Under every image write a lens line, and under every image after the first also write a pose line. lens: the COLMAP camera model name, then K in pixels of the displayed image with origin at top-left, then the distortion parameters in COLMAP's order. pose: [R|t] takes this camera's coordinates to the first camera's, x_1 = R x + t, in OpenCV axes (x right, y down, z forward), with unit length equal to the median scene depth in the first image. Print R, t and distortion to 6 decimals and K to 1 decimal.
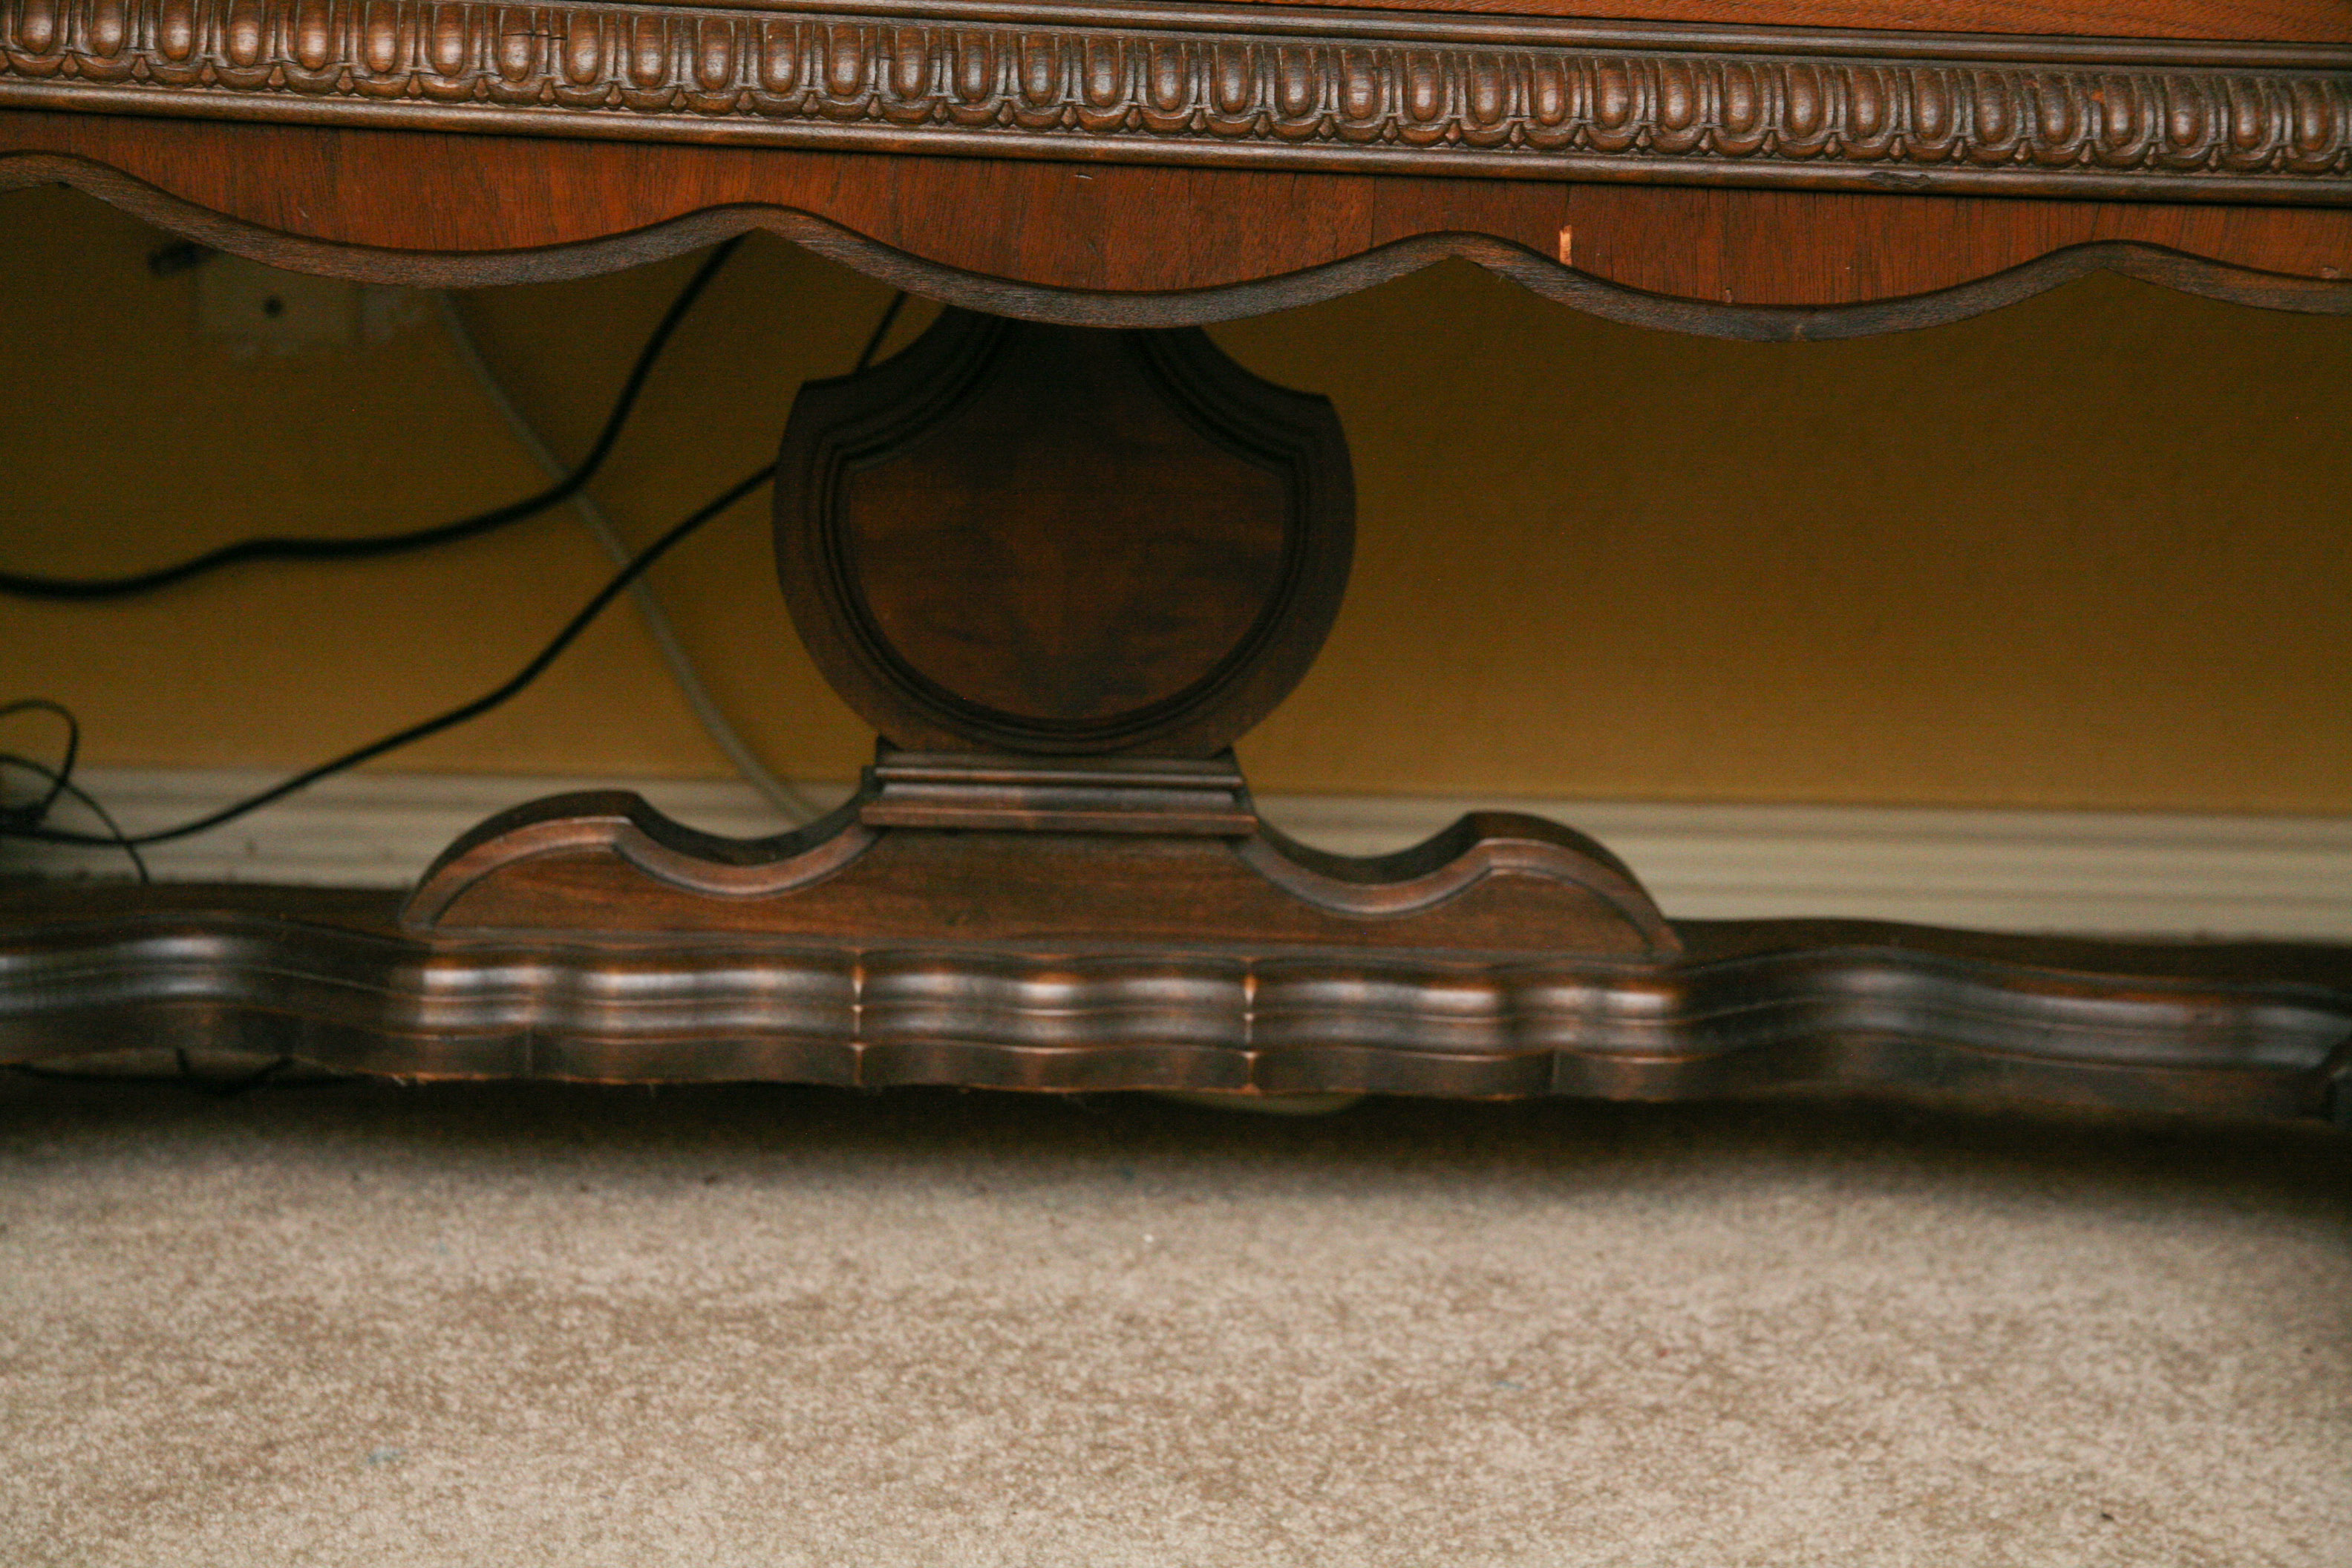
lens RADIAL K [[4029.7, 0, 1176.0], [0, 4029.7, 784.0], [0, 0, 1]] dist [0.098522, 0.178806]
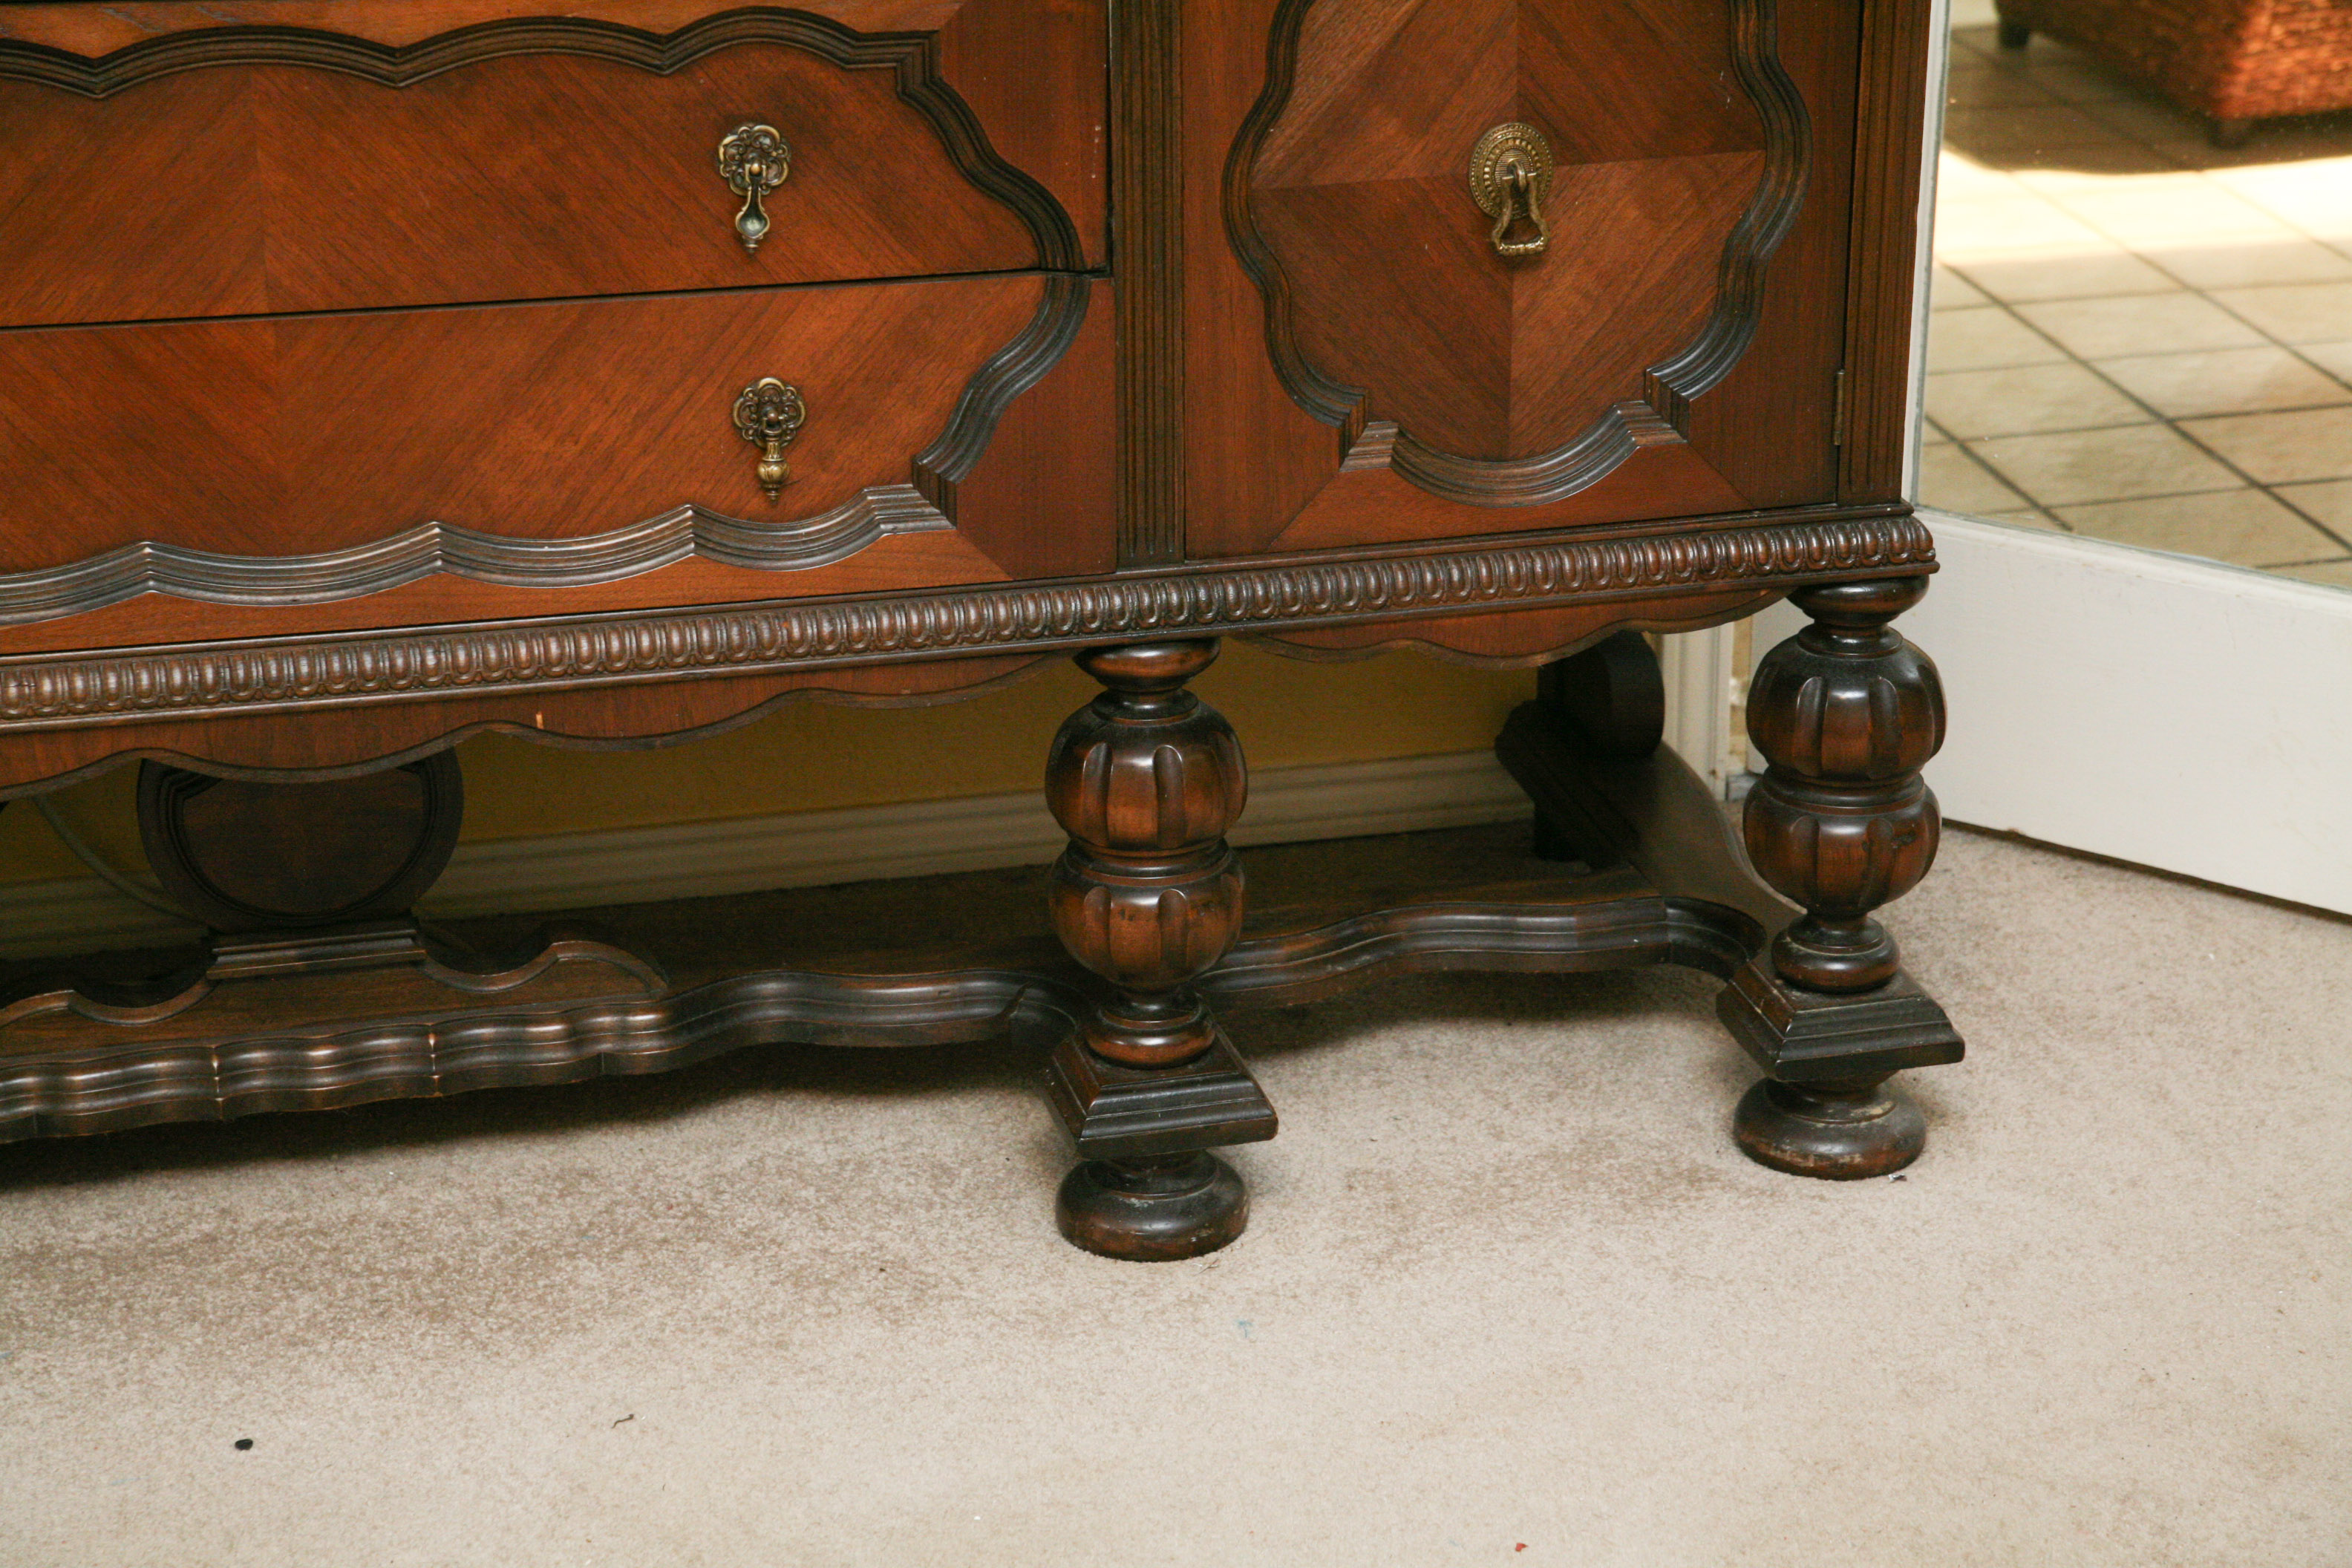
lens RADIAL K [[4676.7, 0, 1176.0], [0, 4676.7, 784.0], [0, 0, 1]] dist [0.145223, 0.682543]
pose [[0.982635, -0.106836, 0.151706, 0.041293], [0.089119, 0.988869, 0.119149, -0.307532], [-0.162747, -0.103560, 0.981218, -1.223526]]
